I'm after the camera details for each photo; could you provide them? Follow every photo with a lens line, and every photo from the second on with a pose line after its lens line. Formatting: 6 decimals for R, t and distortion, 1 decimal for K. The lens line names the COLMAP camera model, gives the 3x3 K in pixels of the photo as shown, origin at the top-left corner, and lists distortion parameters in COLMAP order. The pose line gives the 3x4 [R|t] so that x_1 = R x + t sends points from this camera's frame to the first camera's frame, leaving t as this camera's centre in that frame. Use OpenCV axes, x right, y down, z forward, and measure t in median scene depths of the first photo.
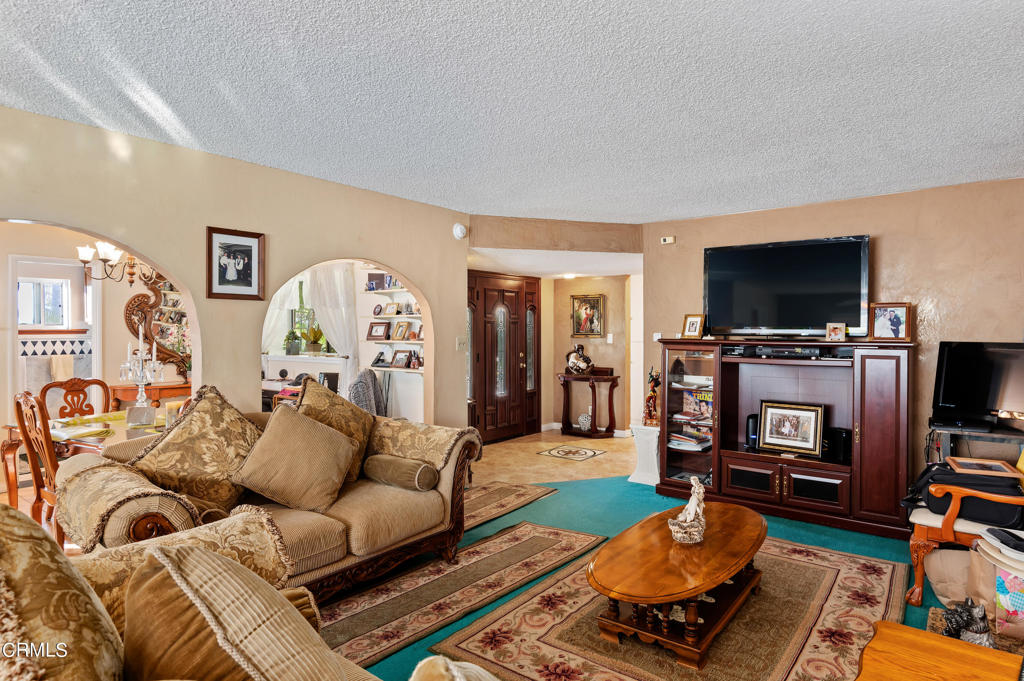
lens RADIAL K [[578.8, 0, 511.5], [0, 578.8, 328.0], [0, 0, 1]] dist [0.000191, -0.000304]
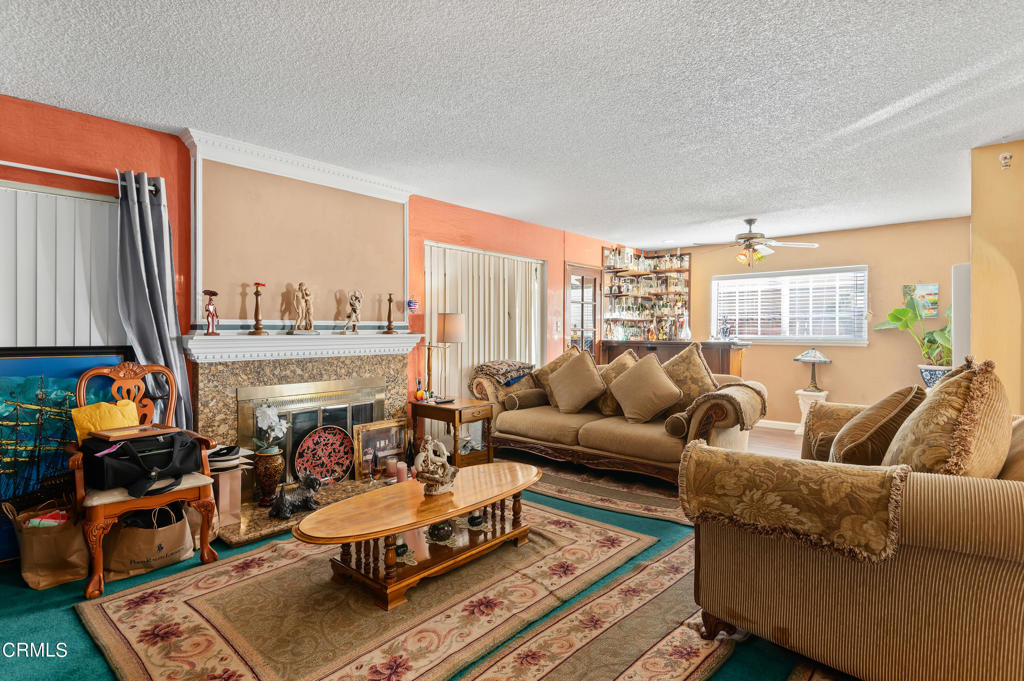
lens RADIAL K [[519.3, 0, 517.9], [0, 519.3, 334.9], [0, 0, 1]] dist [-0.000865, -0.000157]
pose [[-0.998180, 0.004681, 0.060128, 0.067461], [0.004991, 0.999975, 0.004998, 0.051856], [-0.060103, 0.005289, -0.998178, 1.389023]]
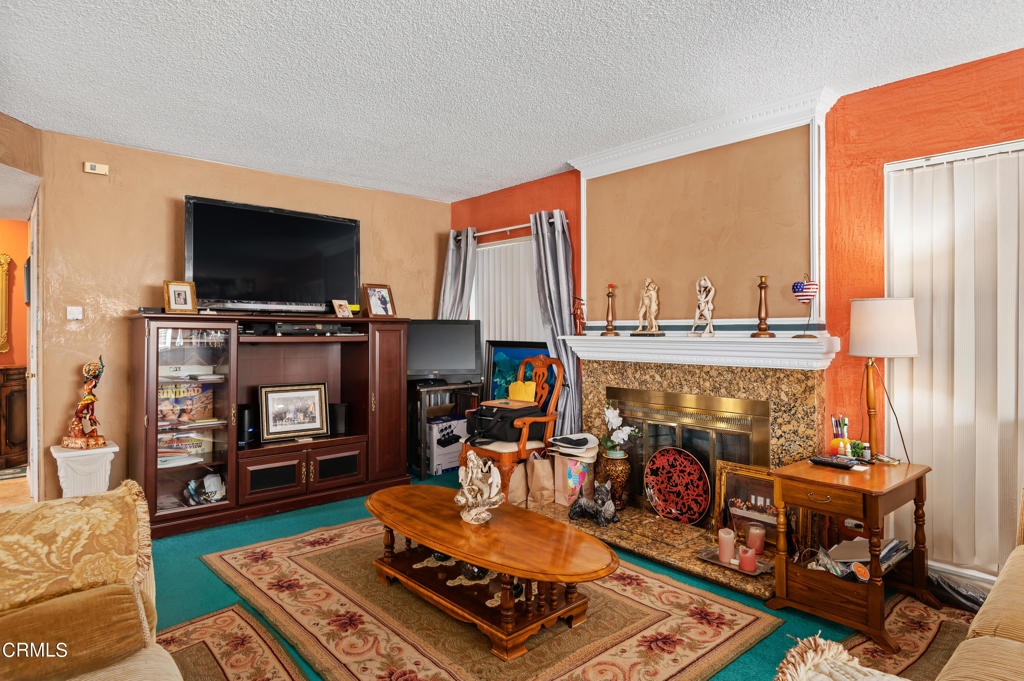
lens RADIAL K [[578.8, 0, 511.5], [0, 578.8, 328.0], [0, 0, 1]] dist [0.000191, -0.000304]
pose [[0.168955, 0.005294, 0.985610, -0.423454], [-0.005161, 0.999977, -0.004487, 0.046603], [-0.985610, -0.004329, 0.168979, 0.562636]]
